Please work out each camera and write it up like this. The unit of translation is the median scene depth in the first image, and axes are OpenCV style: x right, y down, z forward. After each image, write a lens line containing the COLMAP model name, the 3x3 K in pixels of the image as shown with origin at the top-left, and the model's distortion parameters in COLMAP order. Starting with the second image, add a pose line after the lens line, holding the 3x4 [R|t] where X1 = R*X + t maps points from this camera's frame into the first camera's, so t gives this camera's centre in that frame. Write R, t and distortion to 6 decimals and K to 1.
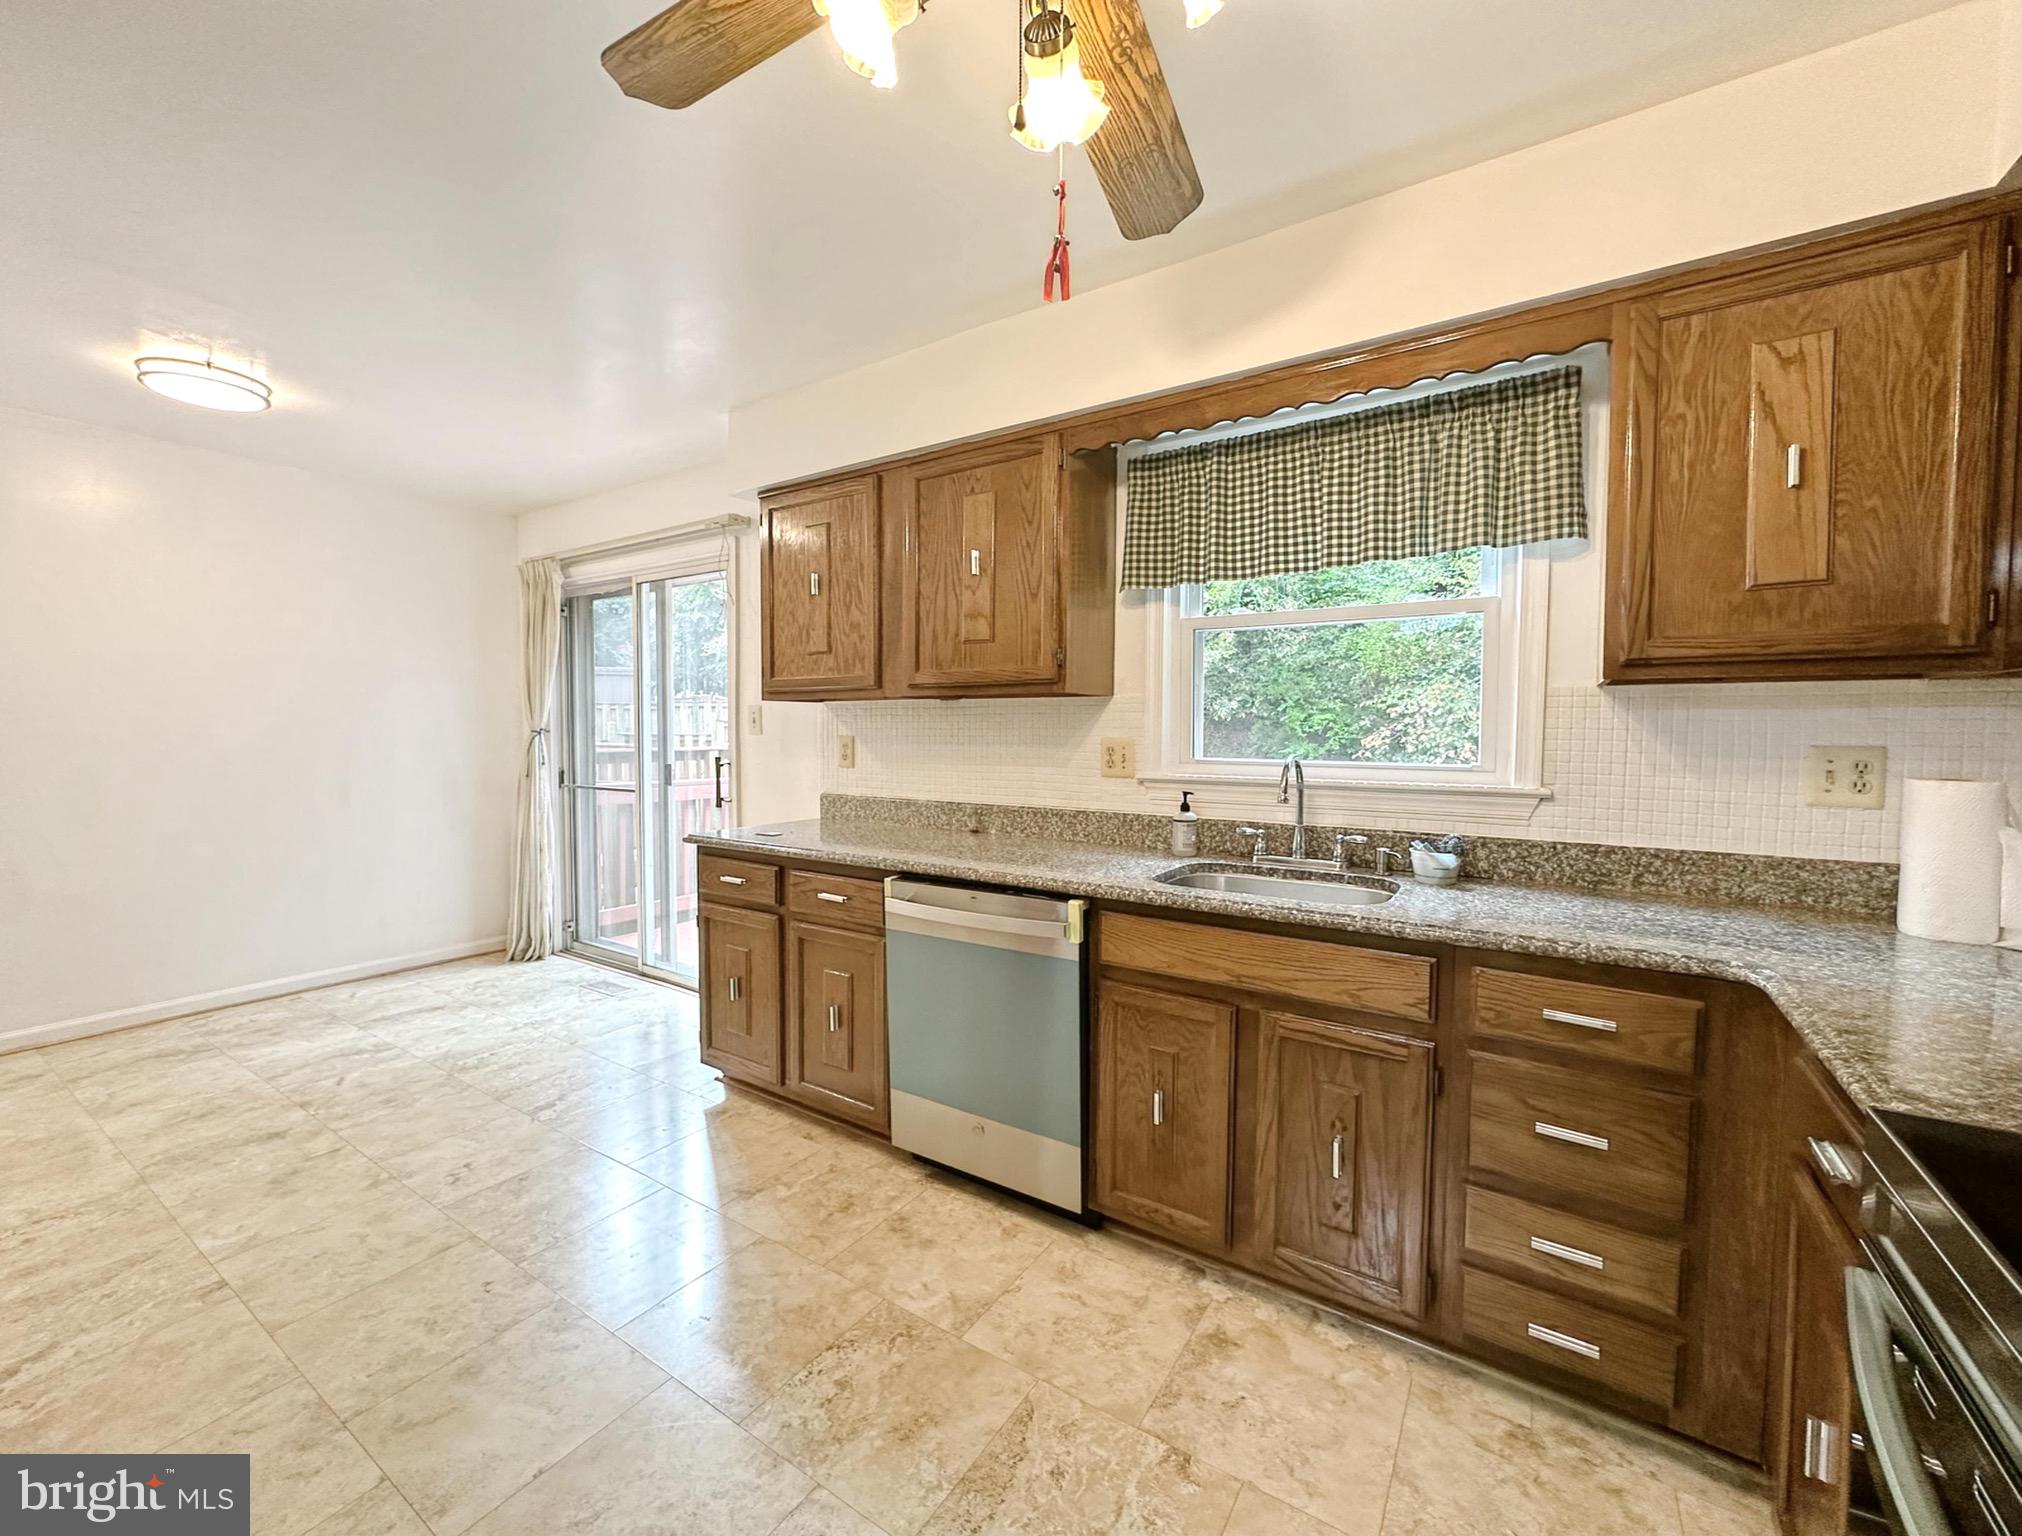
lens RADIAL K [[818.0, 0, 999.6], [0, 818.0, 766.7], [0, 0, 1]] dist [-0.005379, 0.000408]
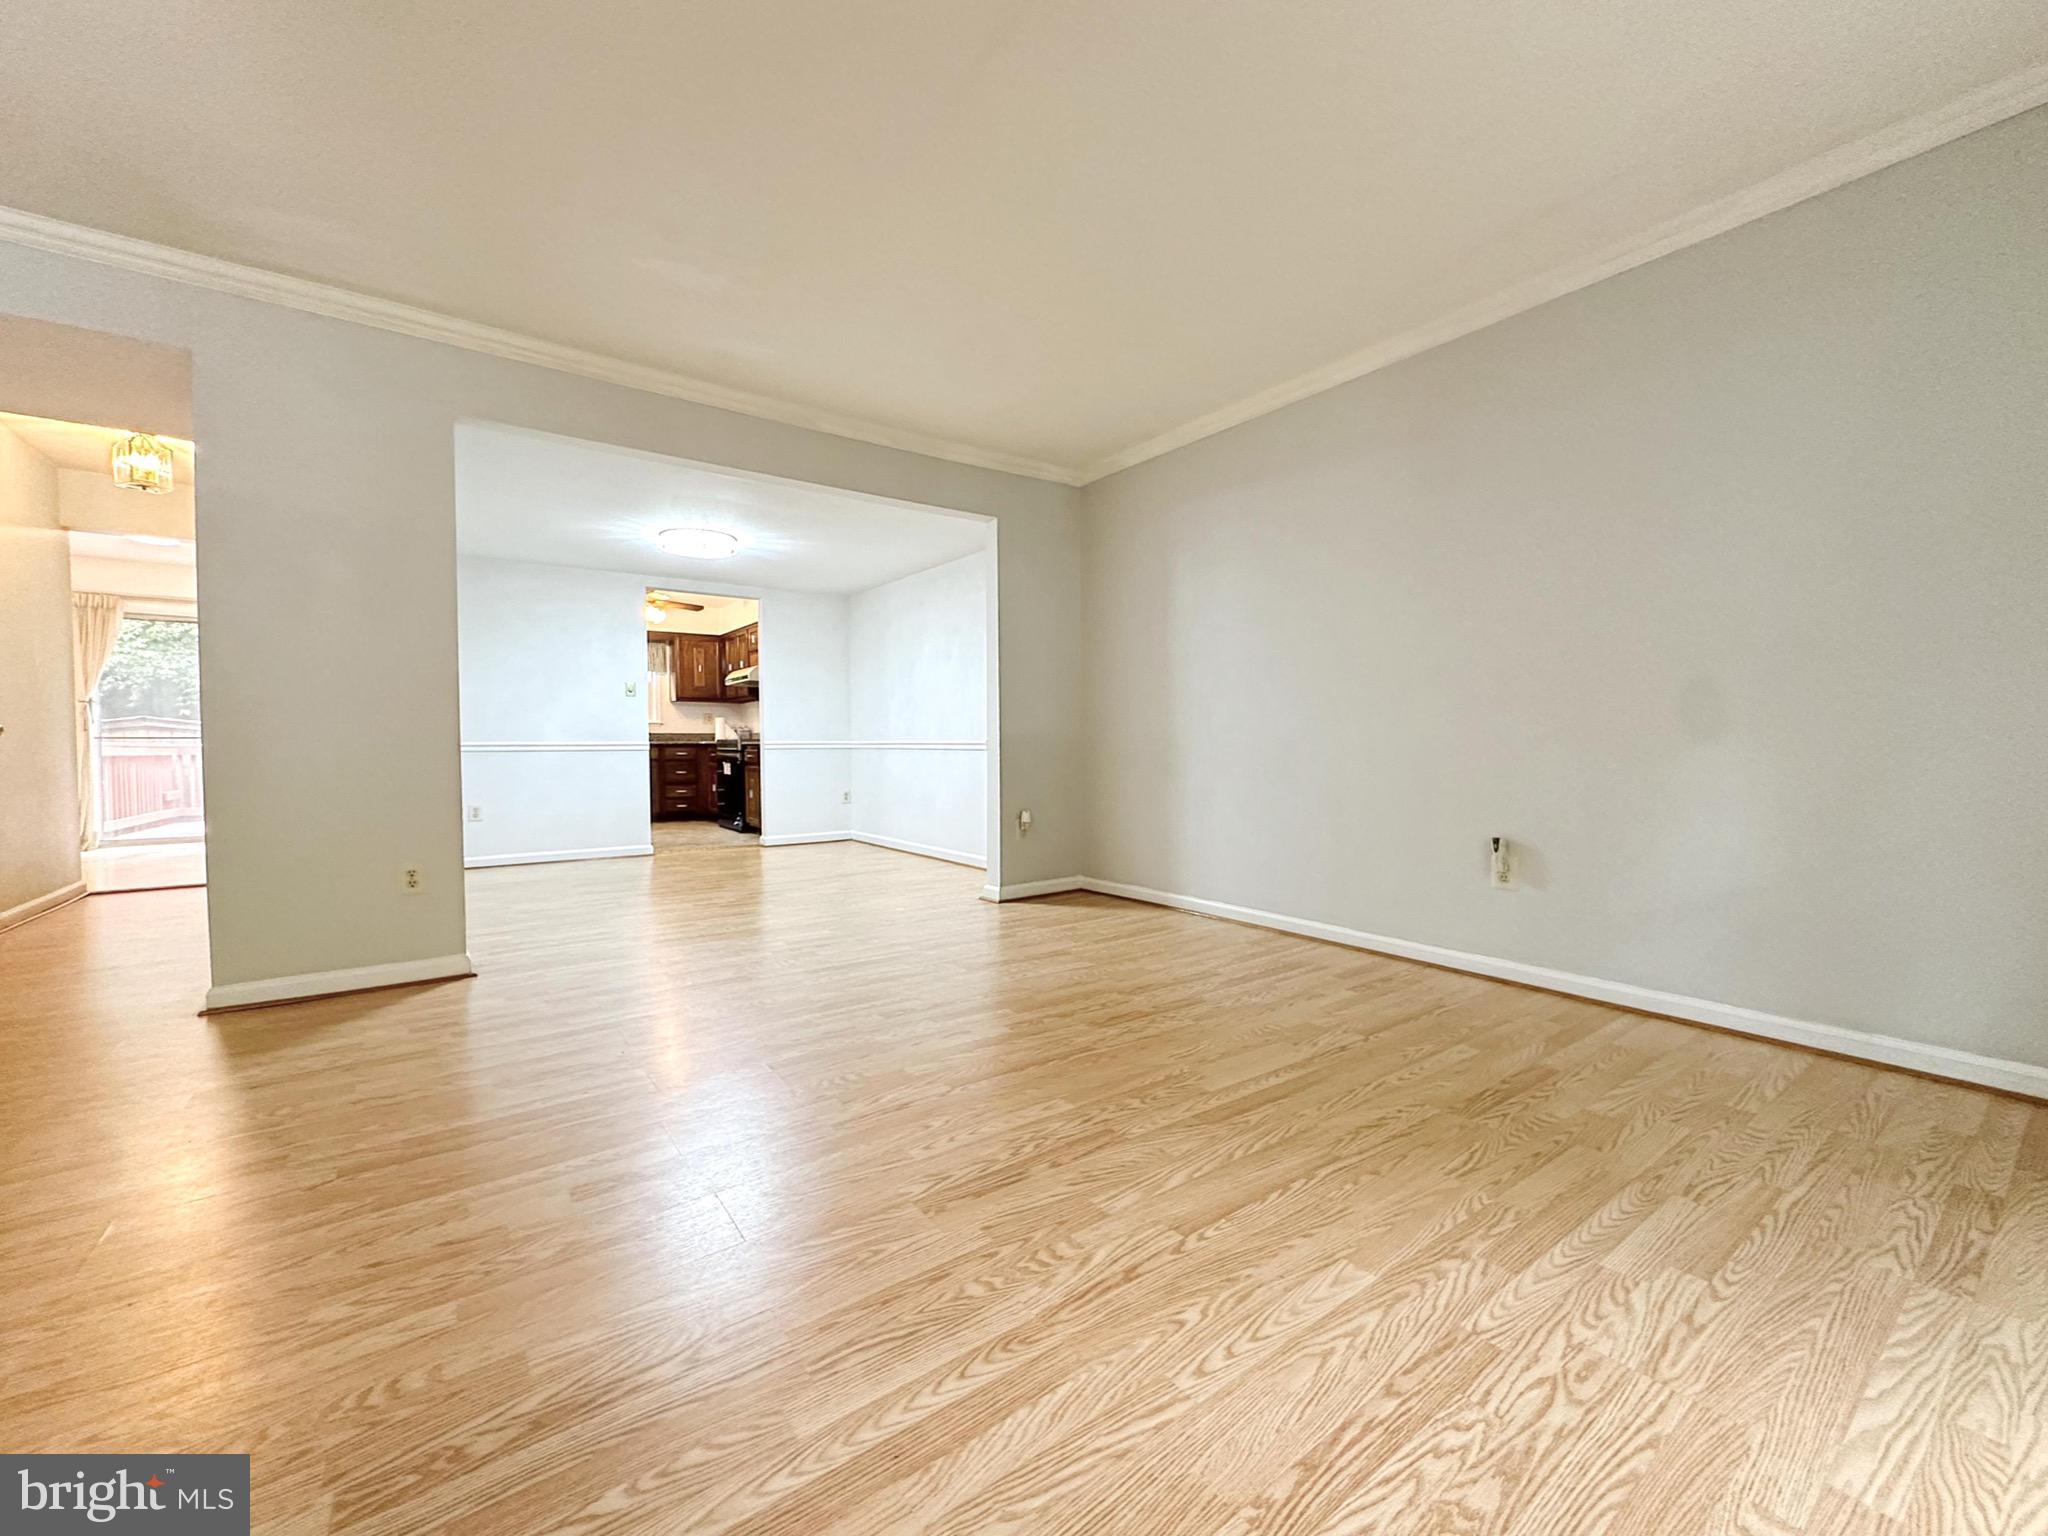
lens RADIAL K [[817.8, 0, 1024.8], [0, 817.8, 775.2], [0, 0, 1]] dist [0.000511, 0.000108]
pose [[0.339500, -0.043445, 0.939602, -2.690270], [0.046201, 0.998497, 0.029475, 0.251357], [-0.939471, 0.033404, 0.340997, -2.264807]]
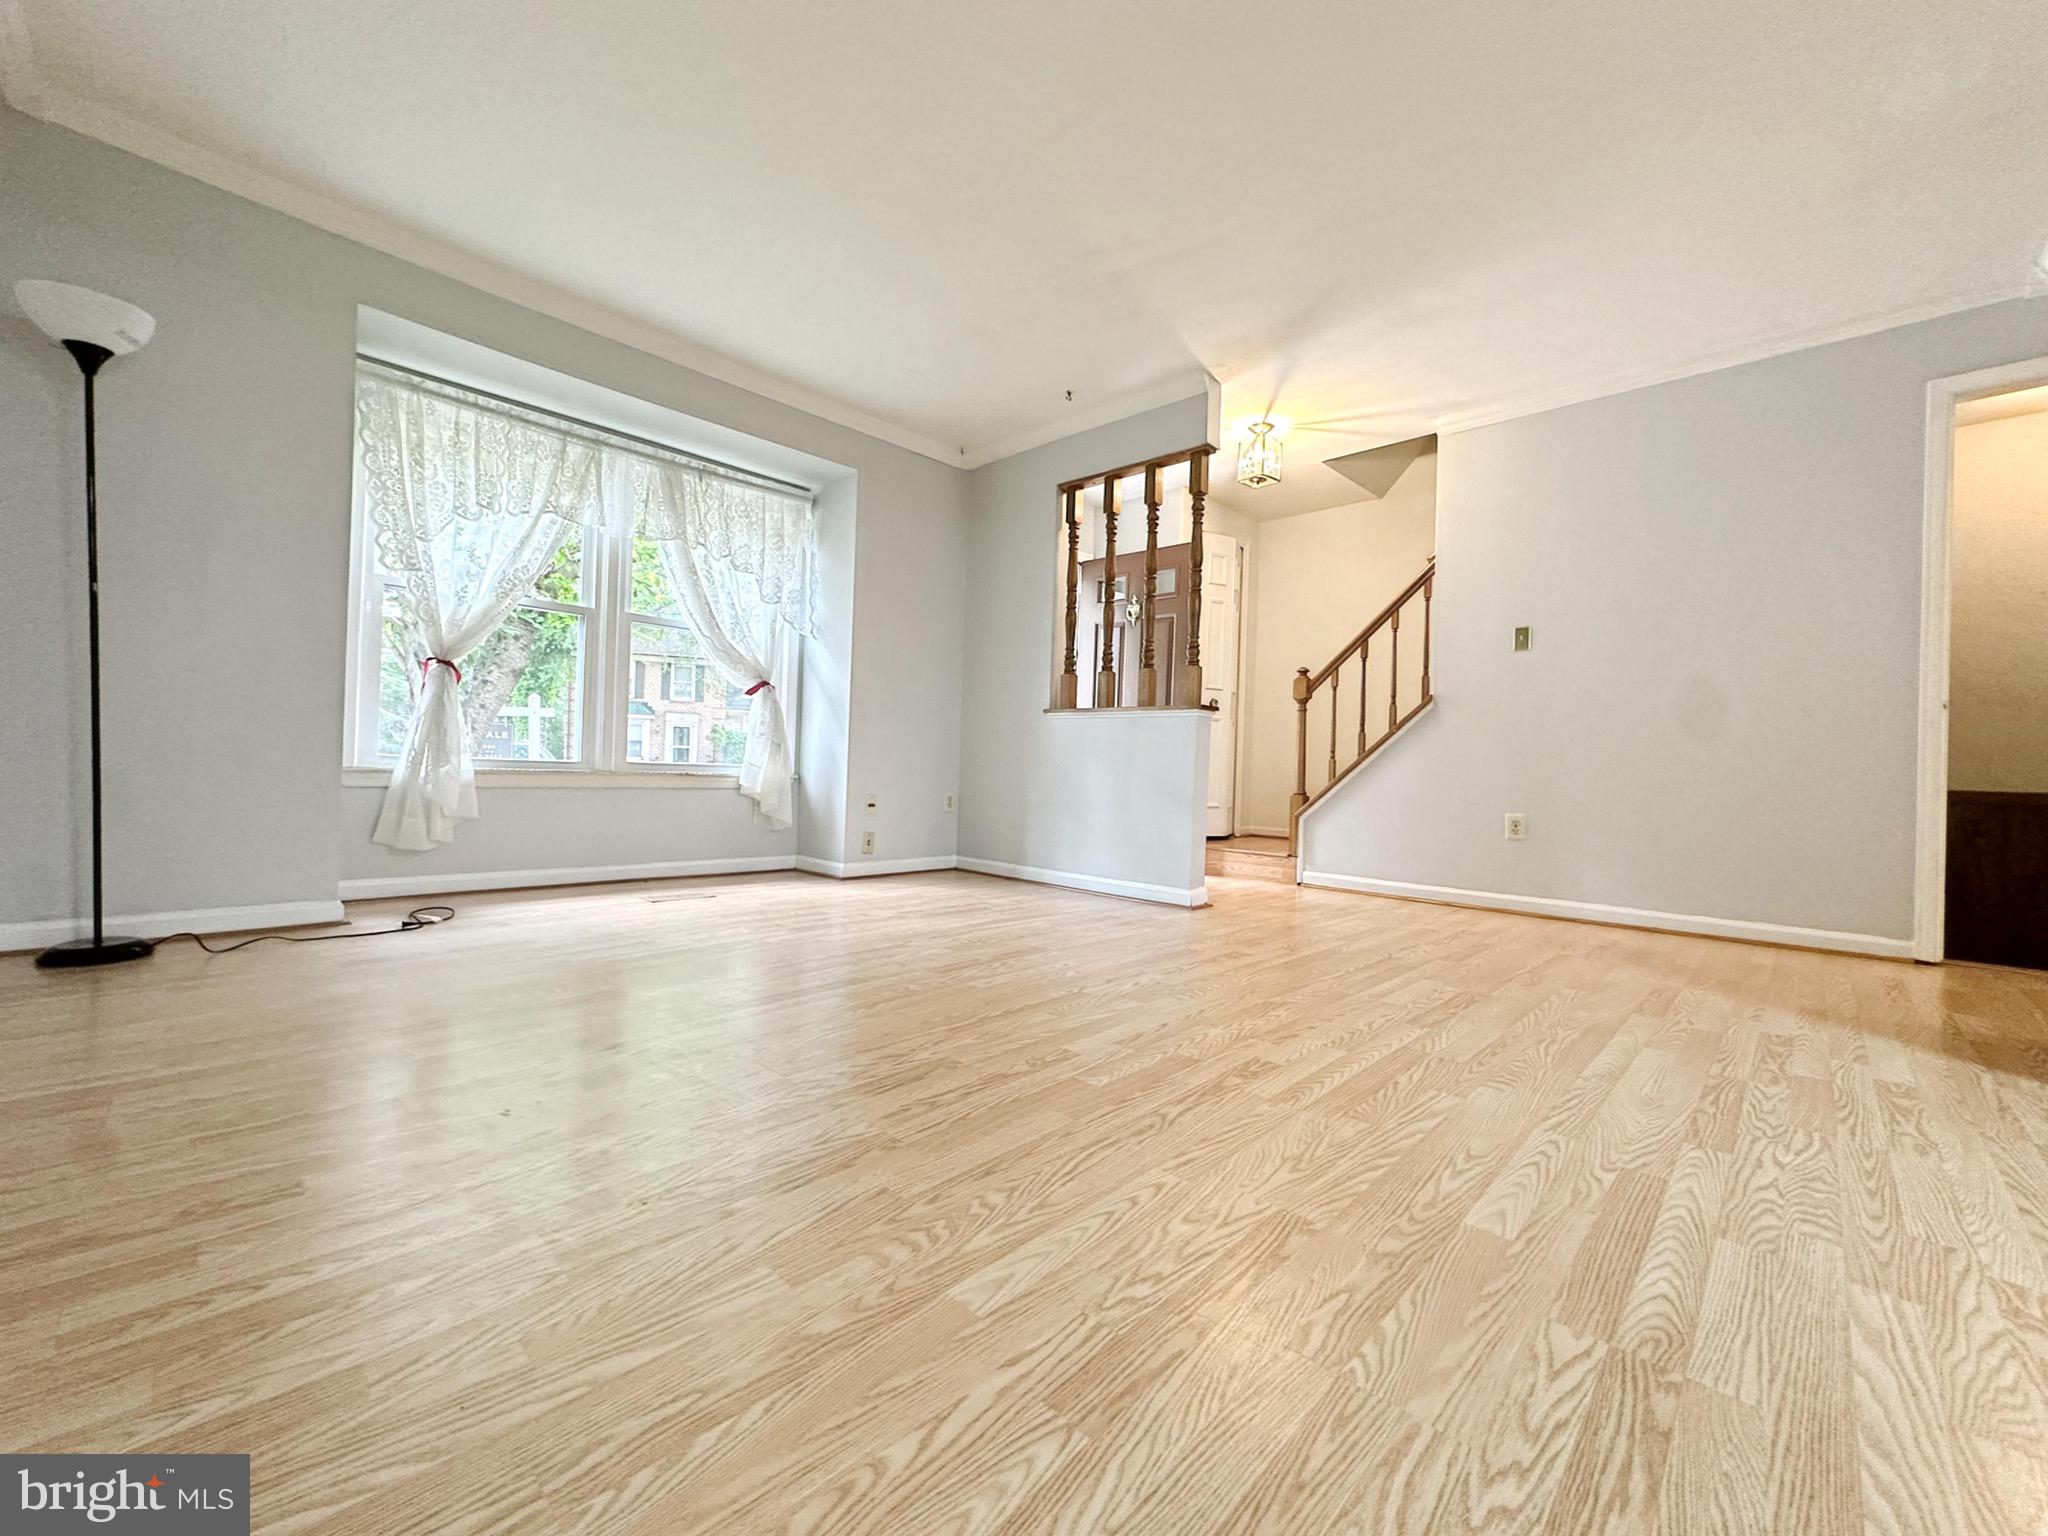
lens RADIAL K [[820.0, 0, 1023.0], [0, 820.0, 765.5], [0, 0, 1]] dist [-0.004330, 0.000161]
pose [[-0.172420, -0.015974, -0.984894, -0.924363], [-0.079694, 0.996817, -0.002215, 0.356571], [0.981794, 0.078108, -0.173144, -1.795146]]
